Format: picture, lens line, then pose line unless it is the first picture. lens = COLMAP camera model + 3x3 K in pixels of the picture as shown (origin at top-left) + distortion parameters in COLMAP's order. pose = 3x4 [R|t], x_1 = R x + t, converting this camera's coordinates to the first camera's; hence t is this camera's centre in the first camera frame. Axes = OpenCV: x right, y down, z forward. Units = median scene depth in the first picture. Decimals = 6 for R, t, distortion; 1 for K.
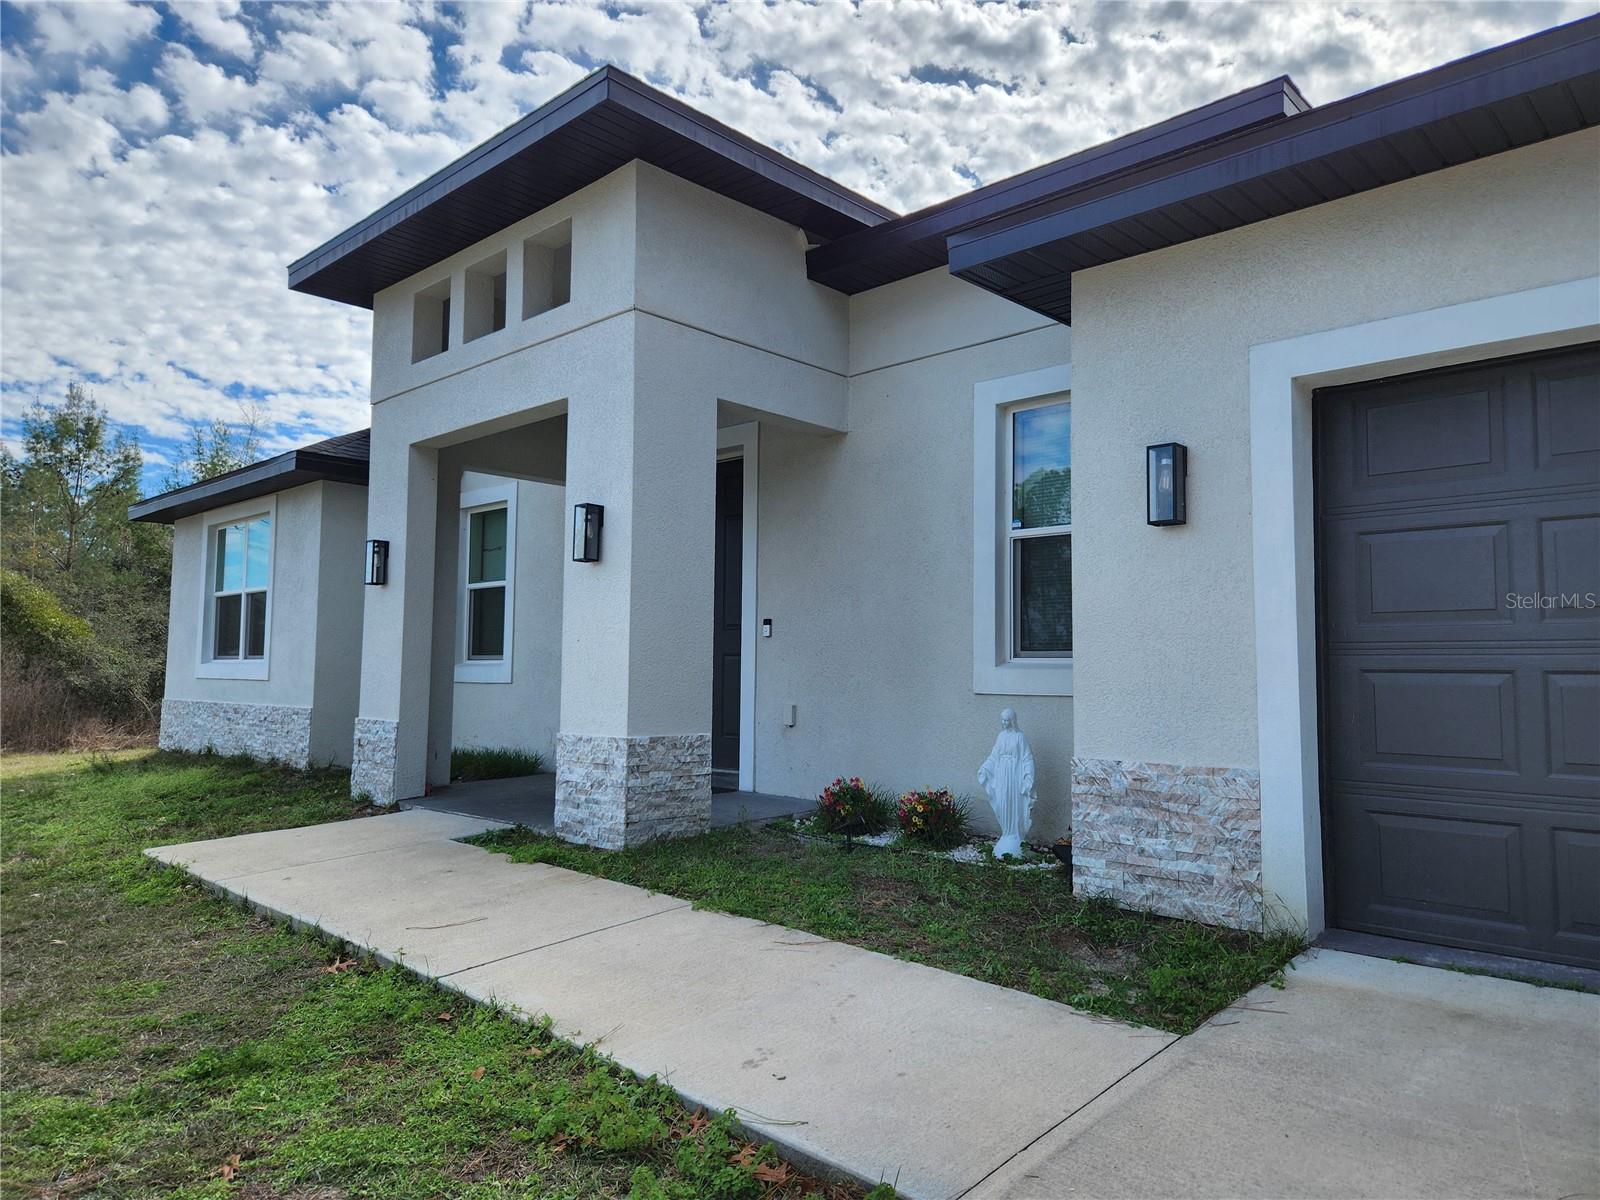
lens RADIAL K [[1064.7, 0, 800.0], [0, 1064.7, 600.0], [0, 0, 1]] dist [0.046000, -0.033213]
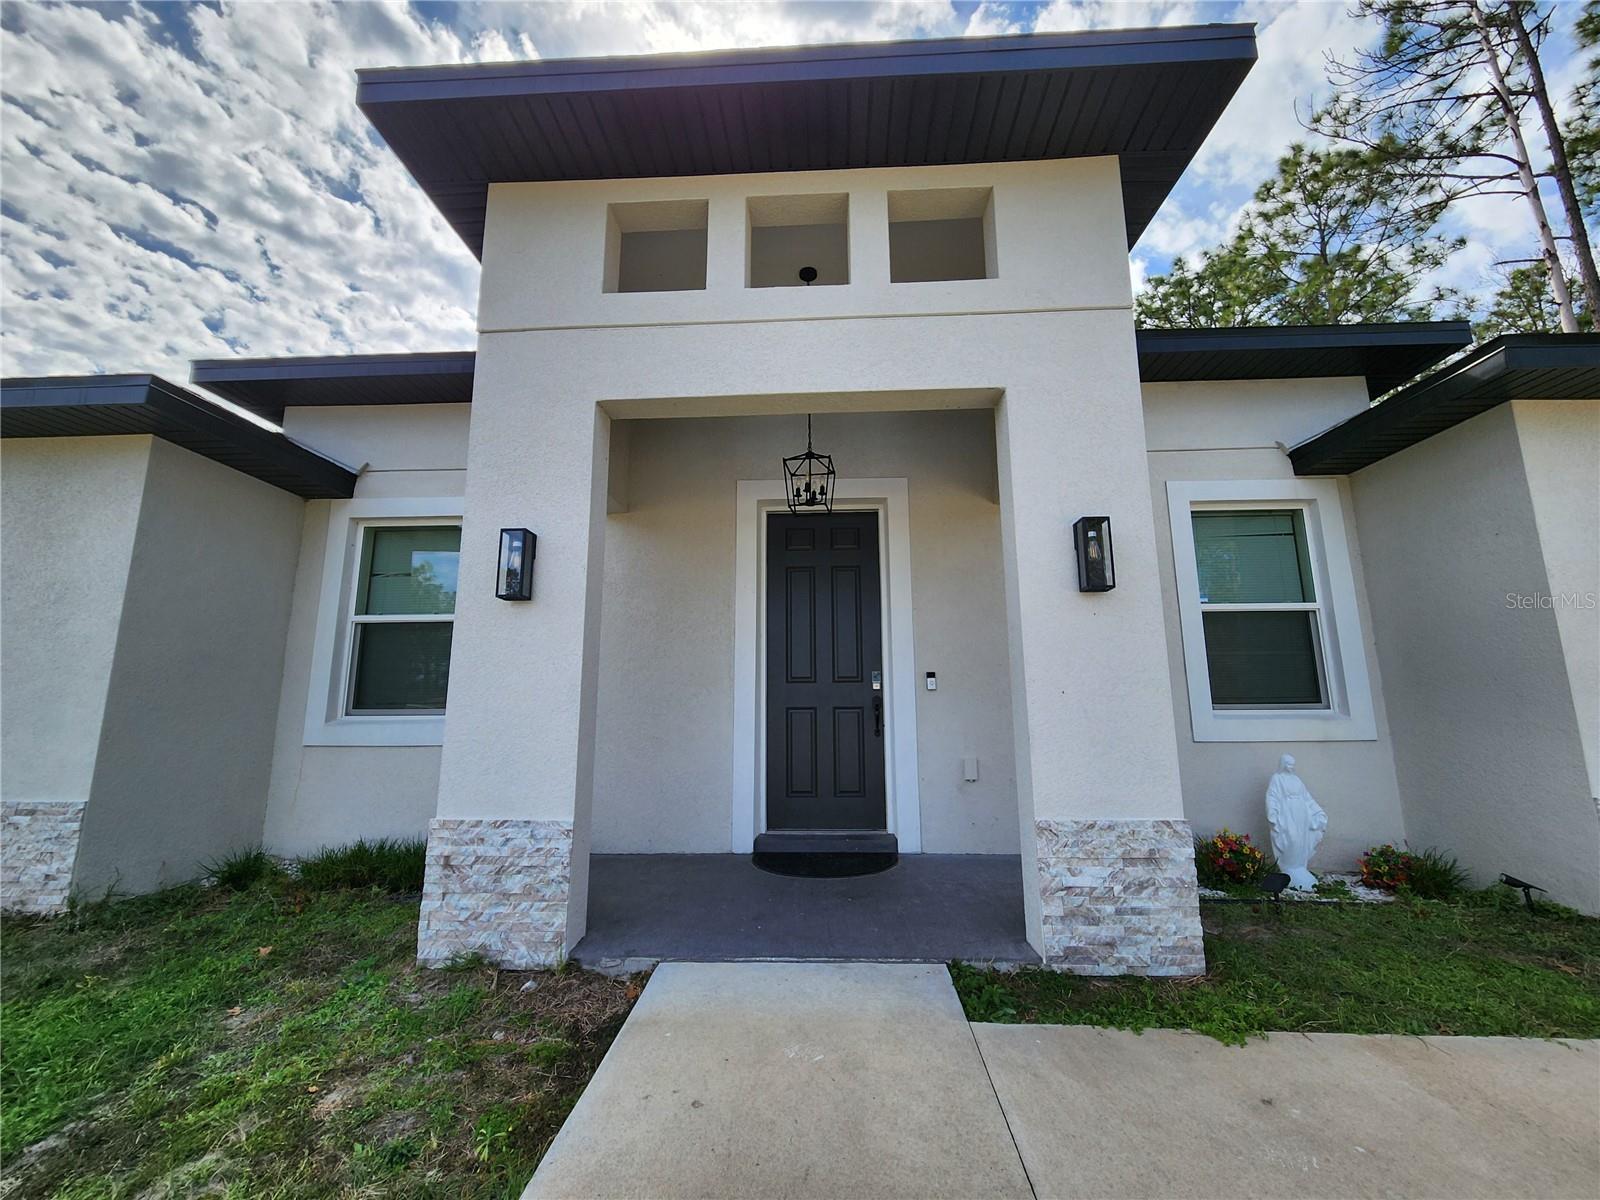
lens RADIAL K [[656.7, 0, 800.0], [0, 656.7, 600.0], [0, 0, 1]] dist [-0.002703, 0.000511]
pose [[0.755851, 0.100136, 0.647041, -0.671882], [-0.032370, 0.992742, -0.115824, 0.033128], [-0.653943, 0.066601, 0.753607, 0.777394]]
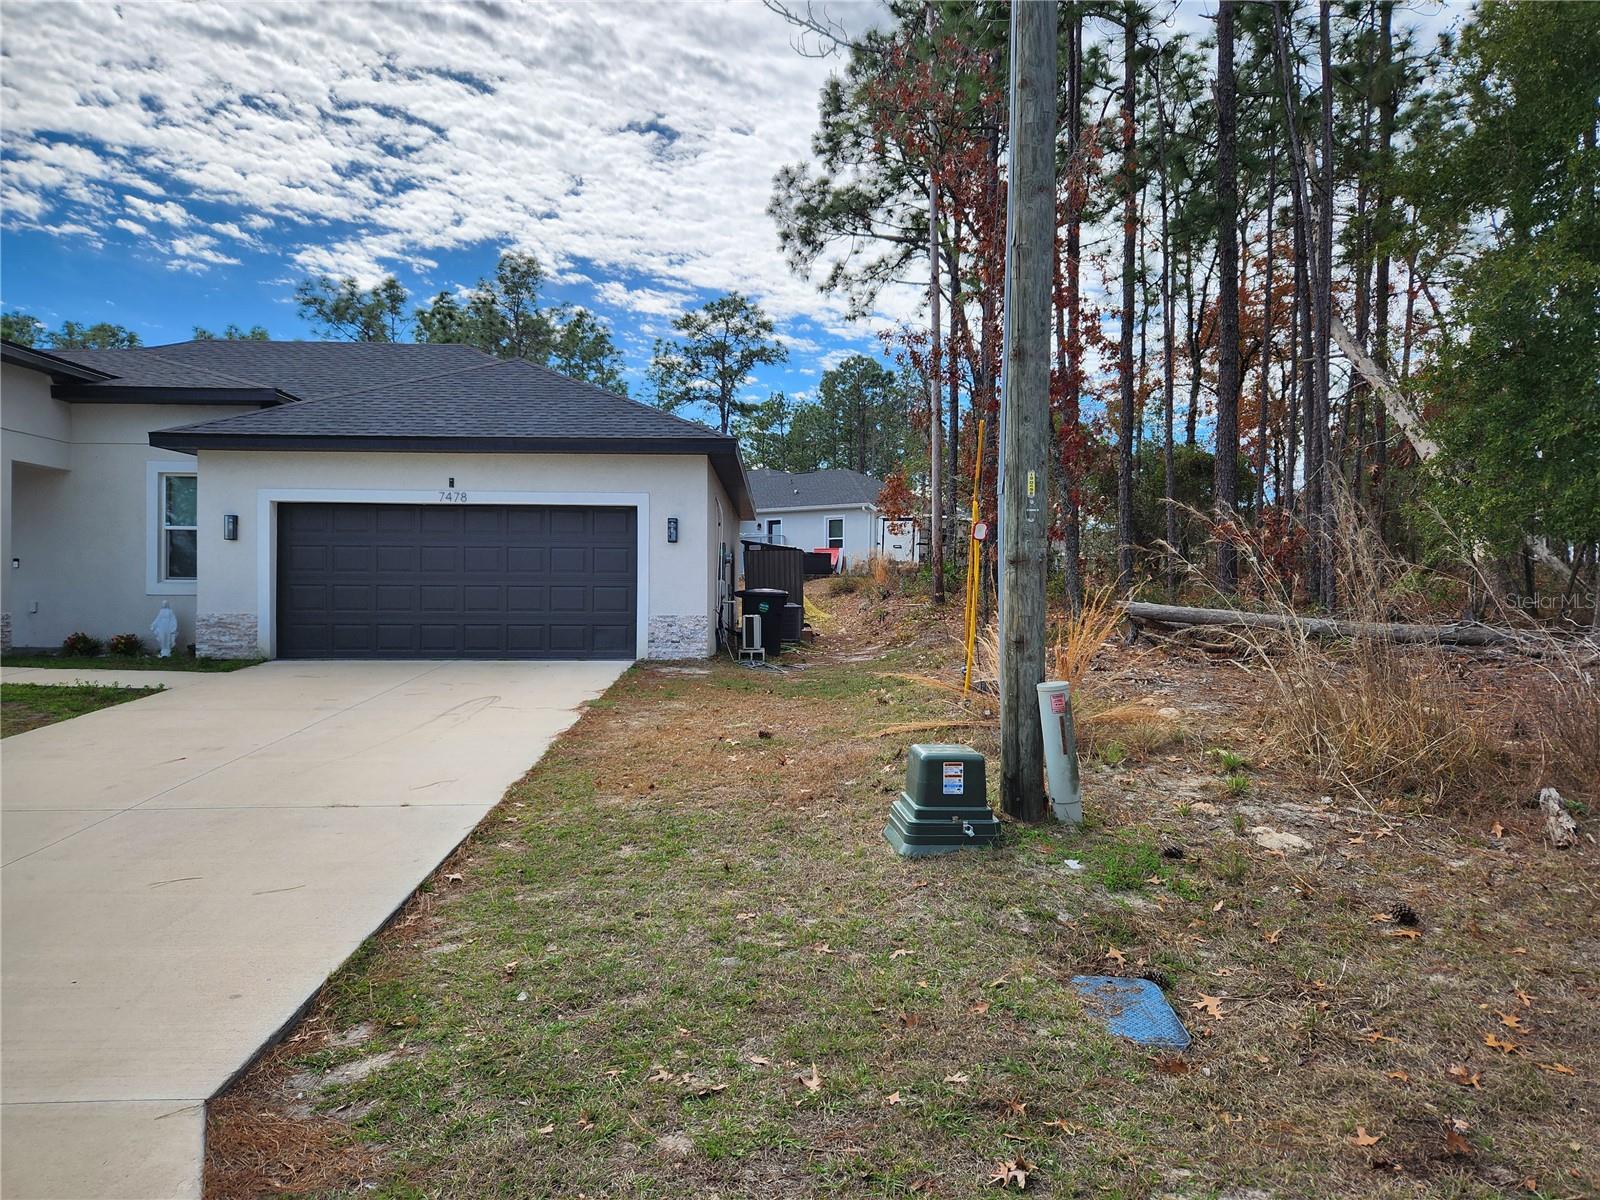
lens RADIAL K [[1064.7, 0, 800.0], [0, 1064.7, 600.0], [0, 0, 1]] dist [0.046000, -0.033213]
pose [[0.706834, -0.007115, 0.707344, -0.534608], [-0.048644, 0.997093, 0.058638, -0.118128], [-0.705705, -0.075855, 0.704434, -1.814649]]
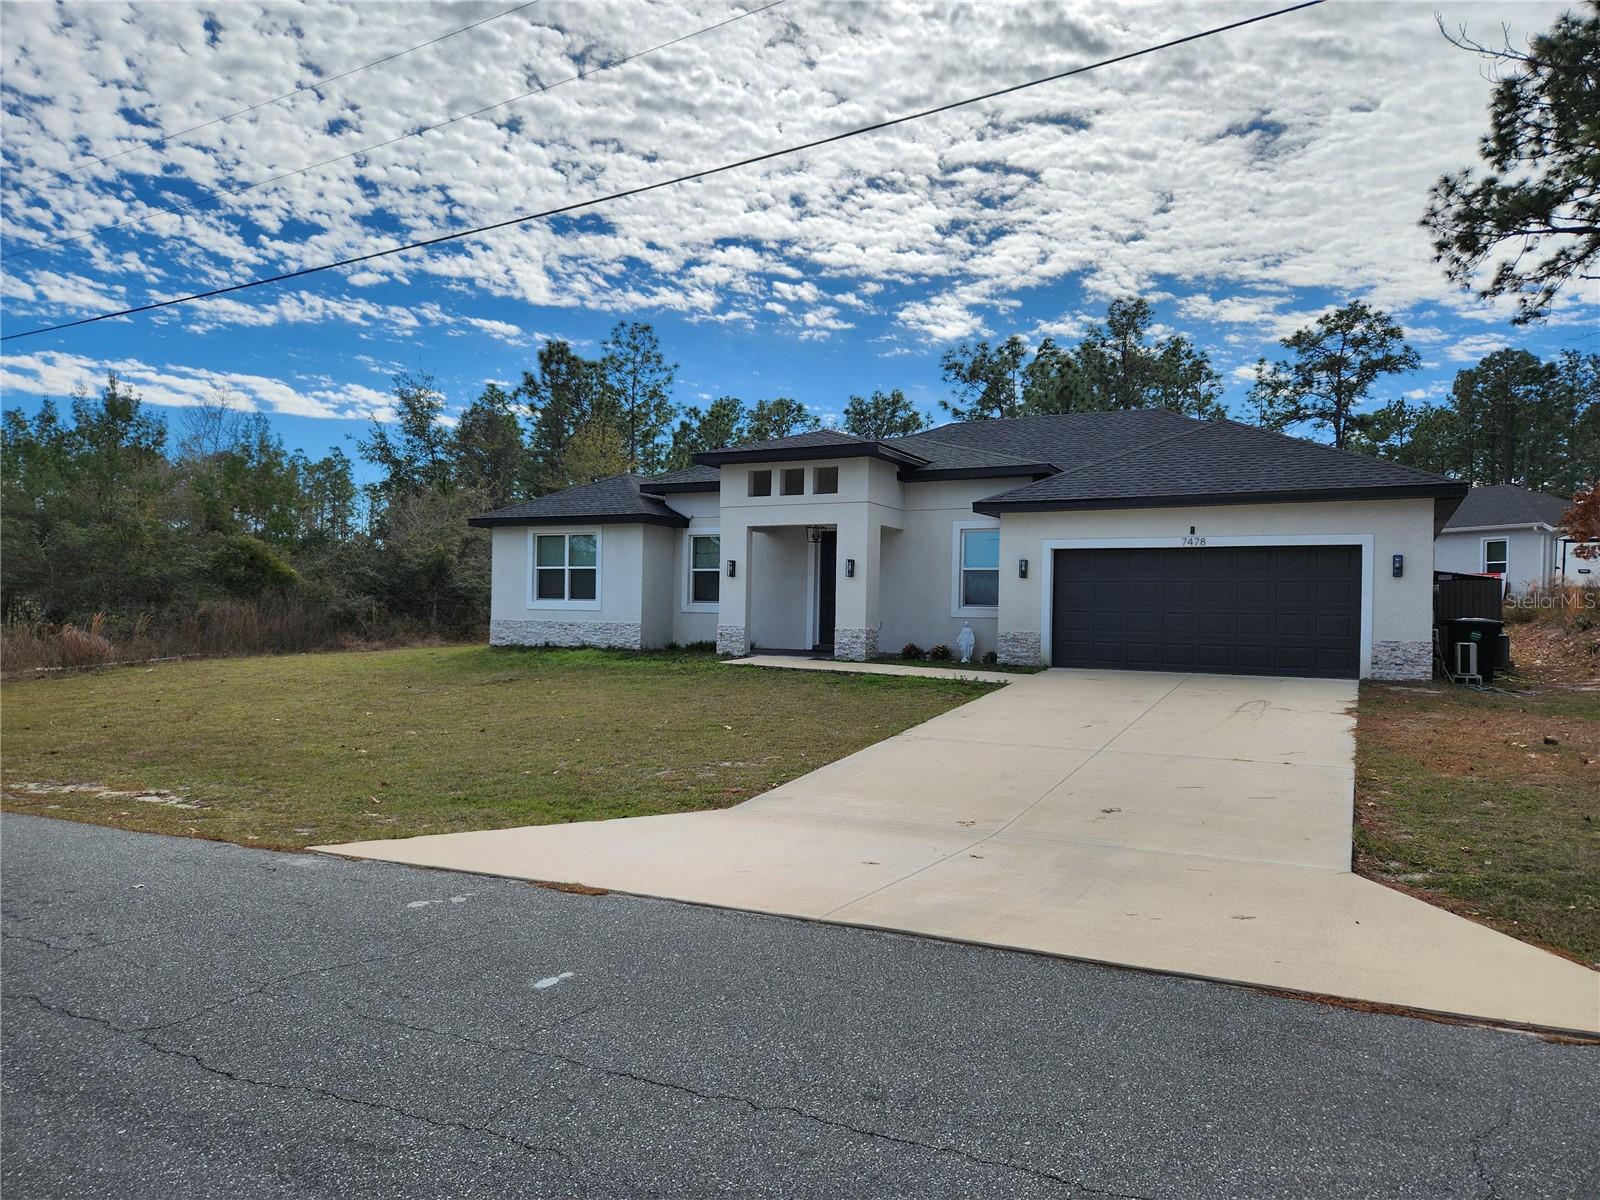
lens RADIAL K [[1064.7, 0, 800.0], [0, 1064.7, 600.0], [0, 0, 1]] dist [0.046000, -0.033213]
pose [[0.963048, 0.012623, 0.269036, -1.237819], [-0.028522, 0.998064, 0.055271, -0.141253], [-0.267817, -0.060902, 0.961543, -2.147000]]
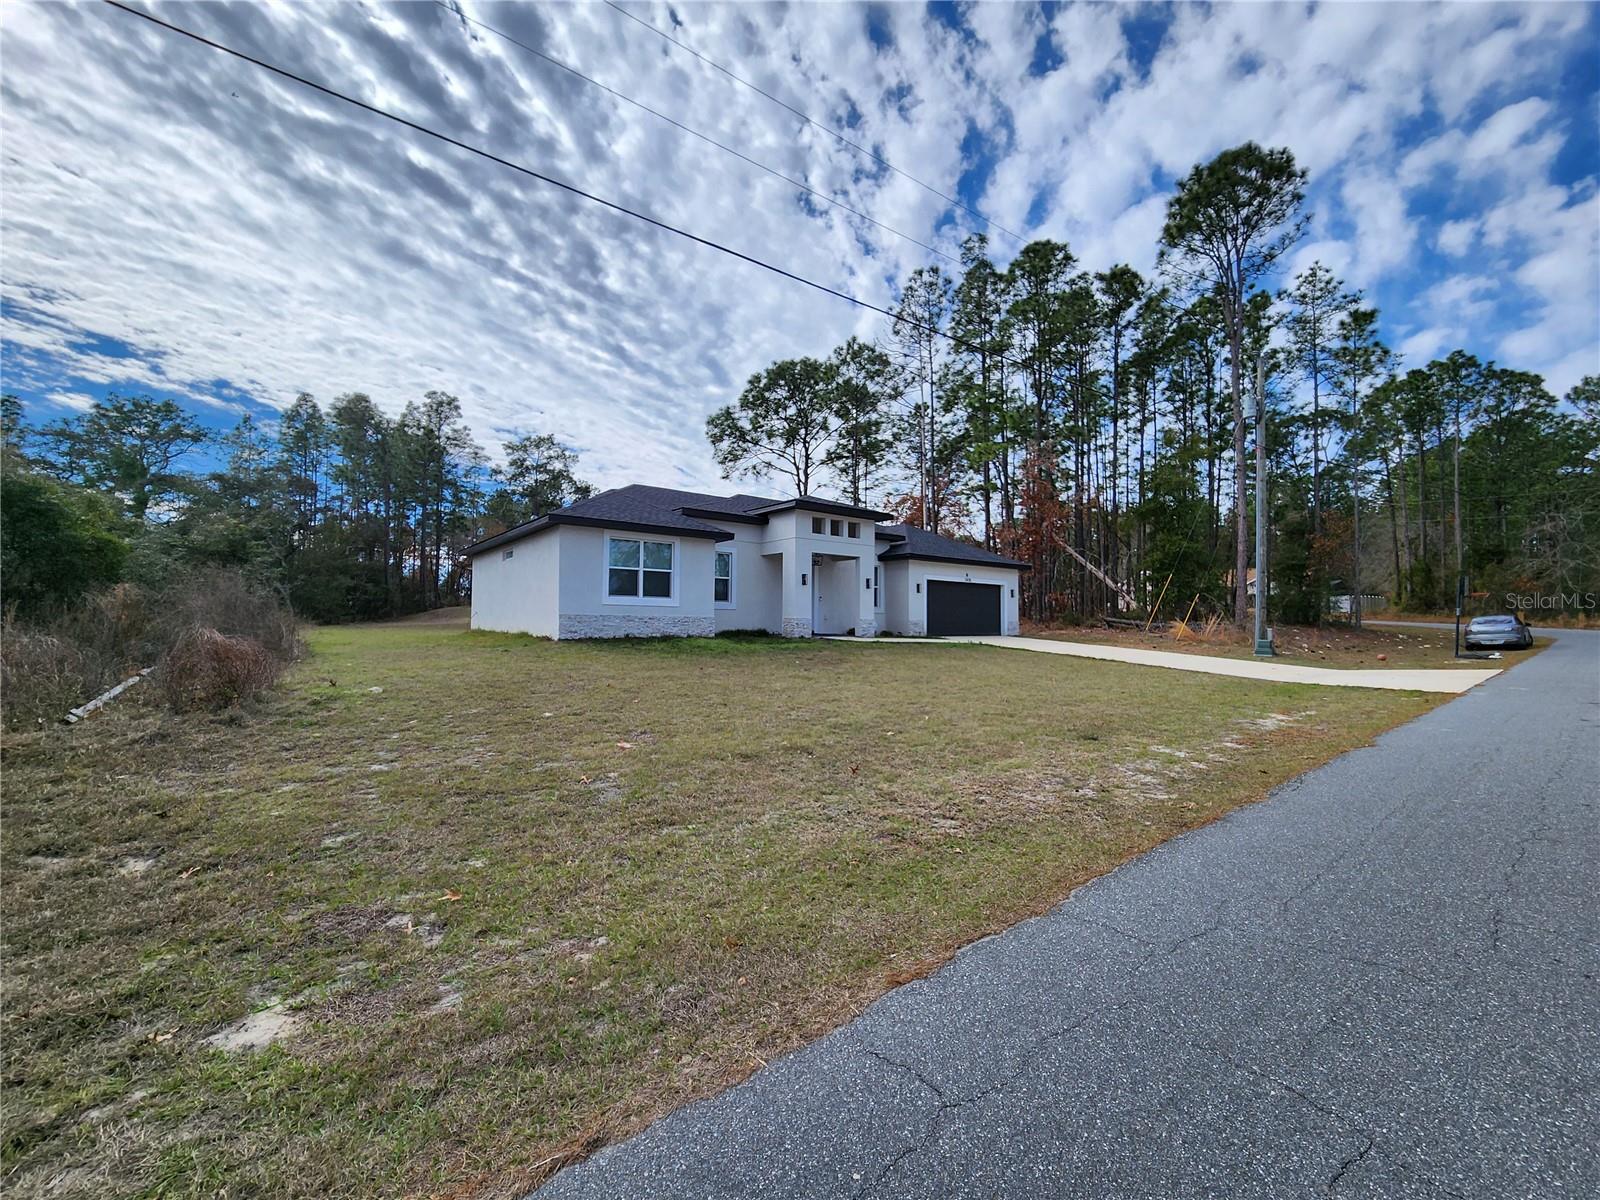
lens RADIAL K [[656.7, 0, 800.0], [0, 656.7, 600.0], [0, 0, 1]] dist [-0.002703, 0.000511]
pose [[0.141836, 0.029319, 0.989456, -3.703718], [-0.075715, 0.996954, -0.018687, 0.118225], [-0.986990, -0.072266, 0.143624, 0.849440]]
